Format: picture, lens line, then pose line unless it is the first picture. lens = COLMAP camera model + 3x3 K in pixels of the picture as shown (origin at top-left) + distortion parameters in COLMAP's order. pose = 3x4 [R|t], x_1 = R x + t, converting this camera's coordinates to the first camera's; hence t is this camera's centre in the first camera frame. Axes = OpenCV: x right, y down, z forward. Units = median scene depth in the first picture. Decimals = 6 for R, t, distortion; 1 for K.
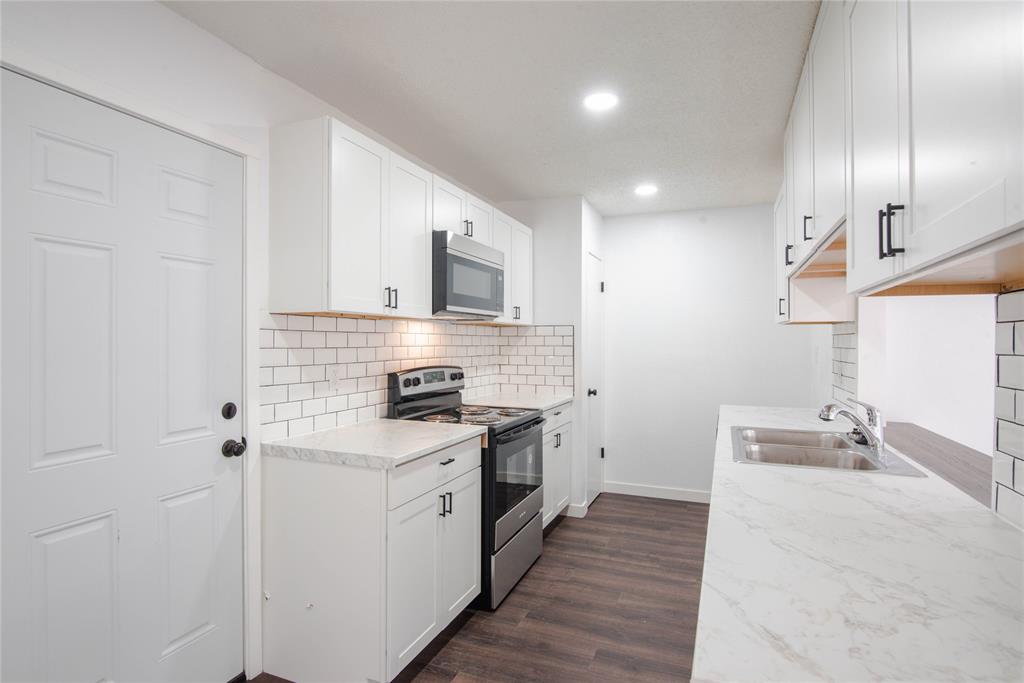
lens RADIAL K [[526.1, 0, 510.8], [0, 526.1, 336.5], [0, 0, 1]] dist [-0.018351, -0.000106]
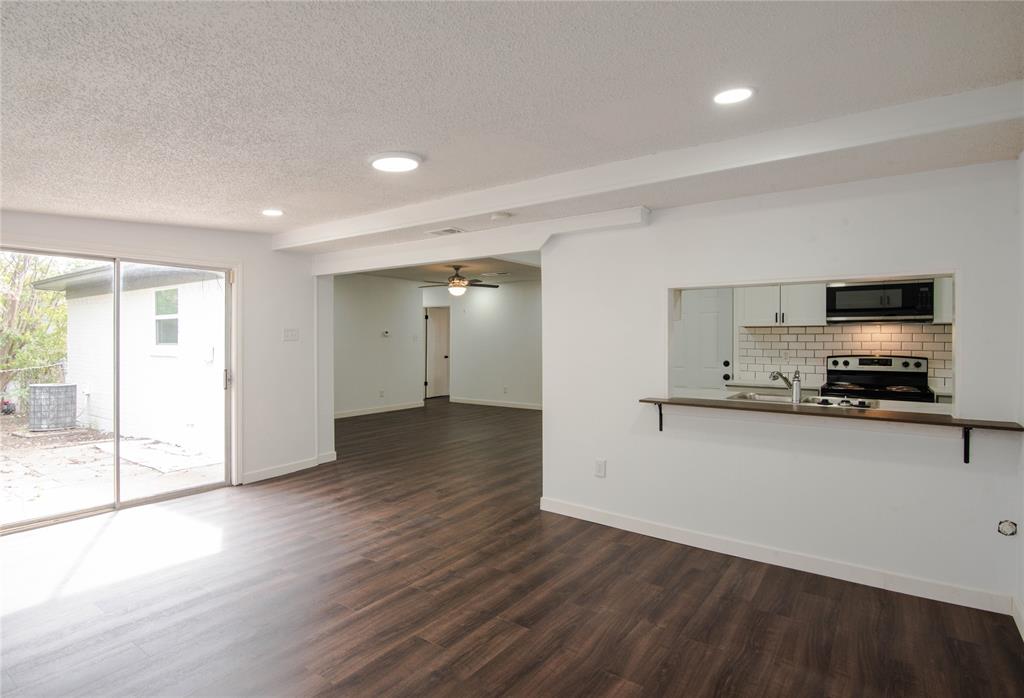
lens RADIAL K [[541.3, 0, 498.2], [0, 541.3, 345.0], [0, 0, 1]] dist [-0.016463, -0.000299]
pose [[-0.236547, 0.004475, -0.971610, 1.817210], [0.004342, 0.999984, 0.003548, 0.019894], [0.971610, -0.003380, -0.236562, 0.353945]]
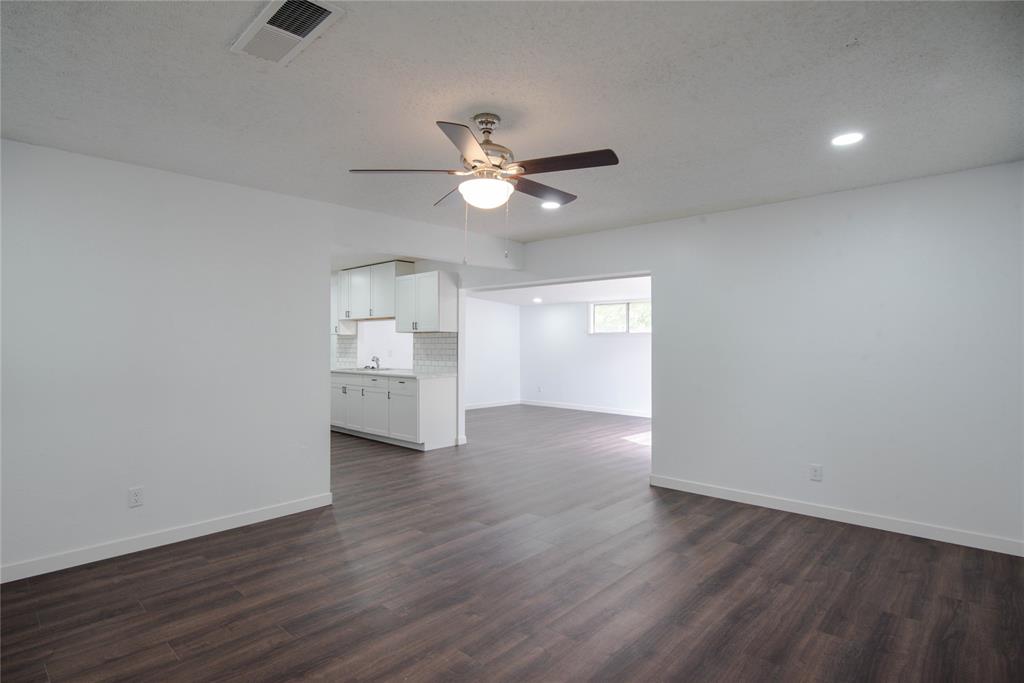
lens RADIAL K [[526.1, 0, 508.1], [0, 526.1, 336.7], [0, 0, 1]] dist [-0.018351, -0.000106]
pose [[0.352348, 0.003464, 0.935863, -1.909952], [-0.004536, 0.999988, -0.001994, -0.014385], [-0.935858, -0.003542, 0.352359, -0.939465]]
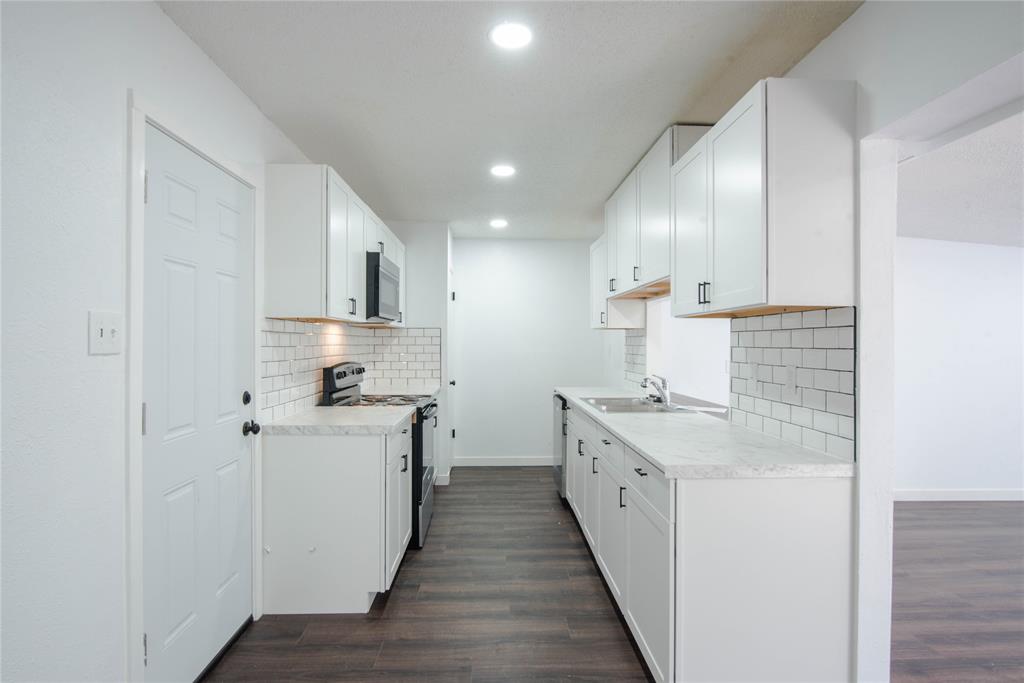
lens RADIAL K [[526.1, 0, 512.4], [0, 526.1, 336.2], [0, 0, 1]] dist [-0.018351, -0.000106]
pose [[0.909390, 0.003850, 0.415926, -0.344335], [-0.003327, 0.999993, -0.001982, -0.000869], [-0.415931, 0.000419, 0.909396, -0.260135]]
